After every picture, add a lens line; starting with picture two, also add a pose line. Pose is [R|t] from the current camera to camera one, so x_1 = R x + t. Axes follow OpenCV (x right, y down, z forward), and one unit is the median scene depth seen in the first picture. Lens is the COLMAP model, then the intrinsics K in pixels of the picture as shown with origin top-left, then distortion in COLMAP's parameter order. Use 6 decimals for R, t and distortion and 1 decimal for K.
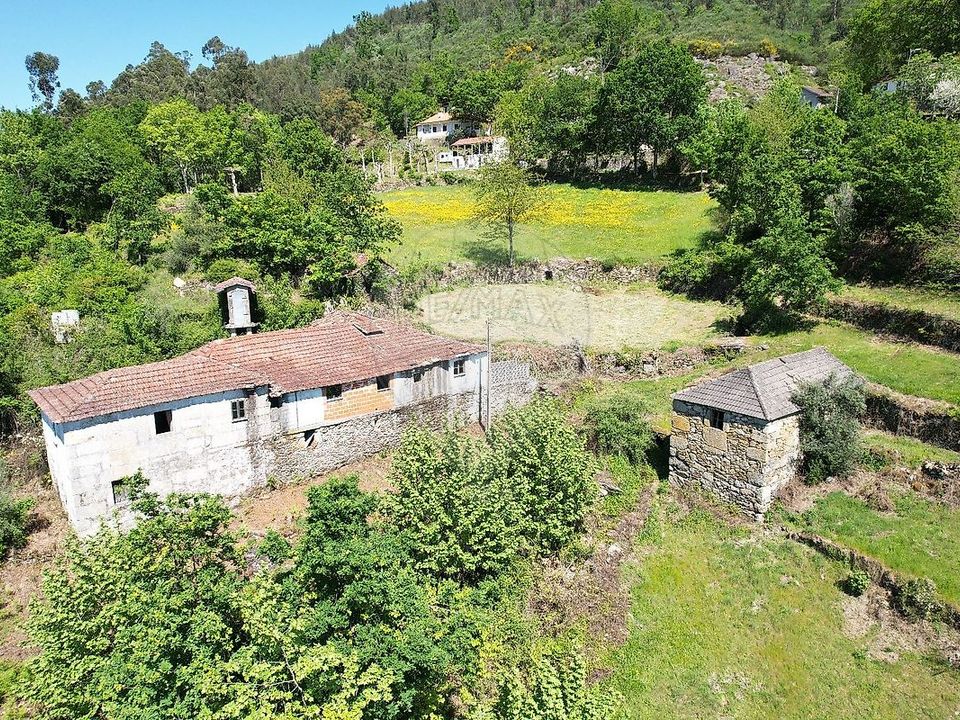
lens RADIAL K [[691.3, 0, 480.0], [0, 691.3, 360.0], [0, 0, 1]] dist [-0.072016, 0.056724]
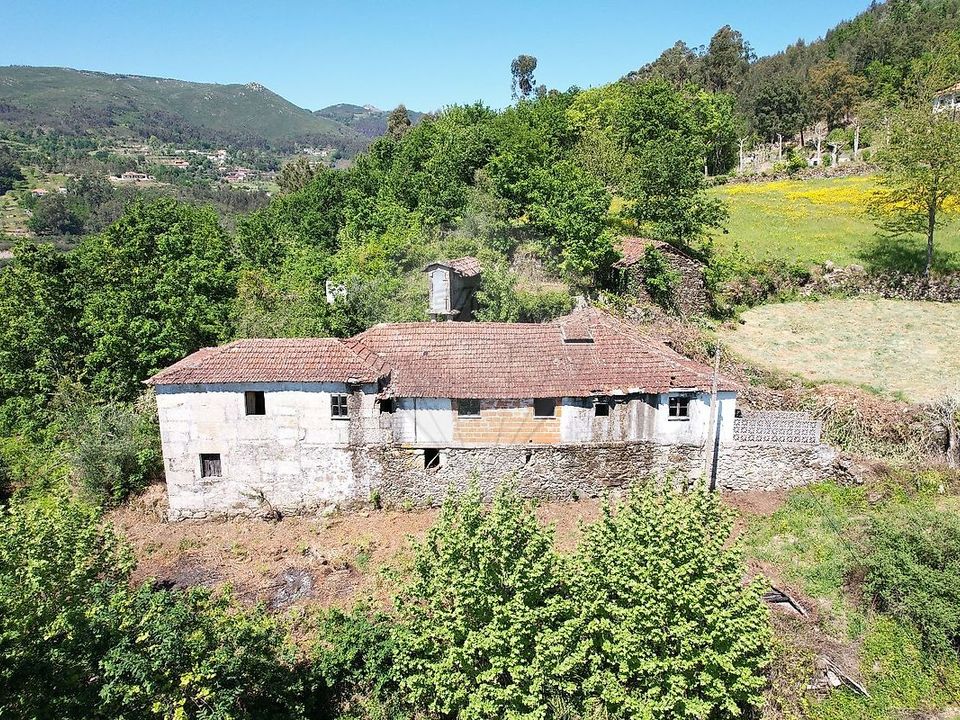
lens RADIAL K [[691.3, 0, 480.0], [0, 691.3, 360.0], [0, 0, 1]] dist [-0.072016, 0.056724]
pose [[0.752945, 0.148154, -0.641190, 0.269816], [-0.145947, 0.987659, 0.056825, -0.048844], [0.641696, 0.050794, 0.765276, 0.385329]]
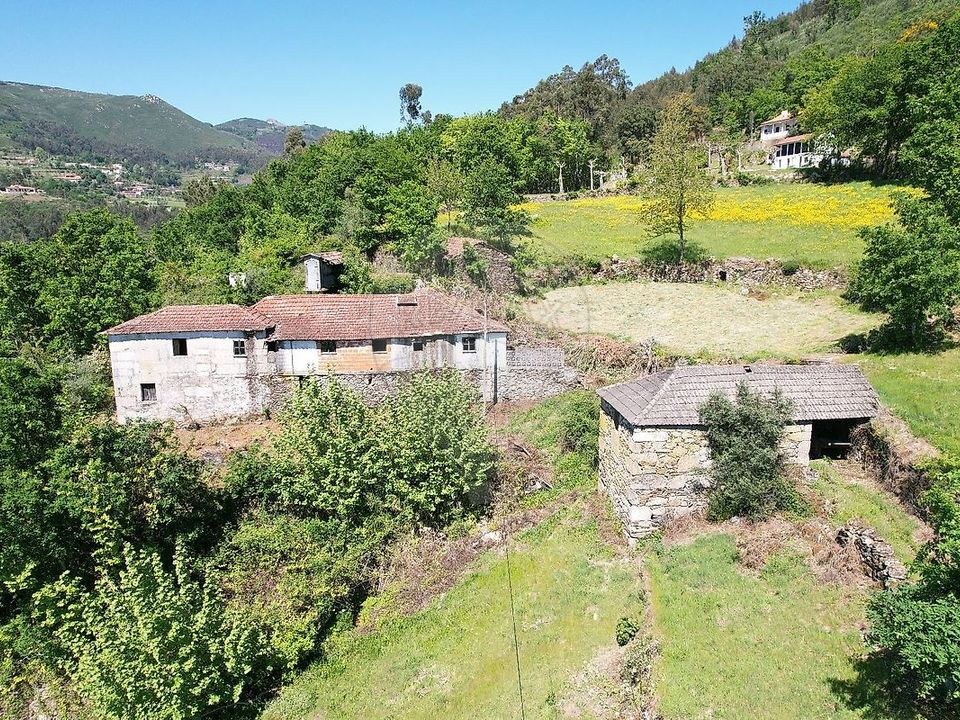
lens RADIAL K [[691.3, 0, 480.0], [0, 691.3, 360.0], [0, 0, 1]] dist [-0.072016, 0.056724]
pose [[0.831651, 0.114410, -0.543384, 0.592293], [-0.124315, 0.992068, 0.018617, 0.014416], [0.541204, 0.052068, 0.839278, 0.157167]]
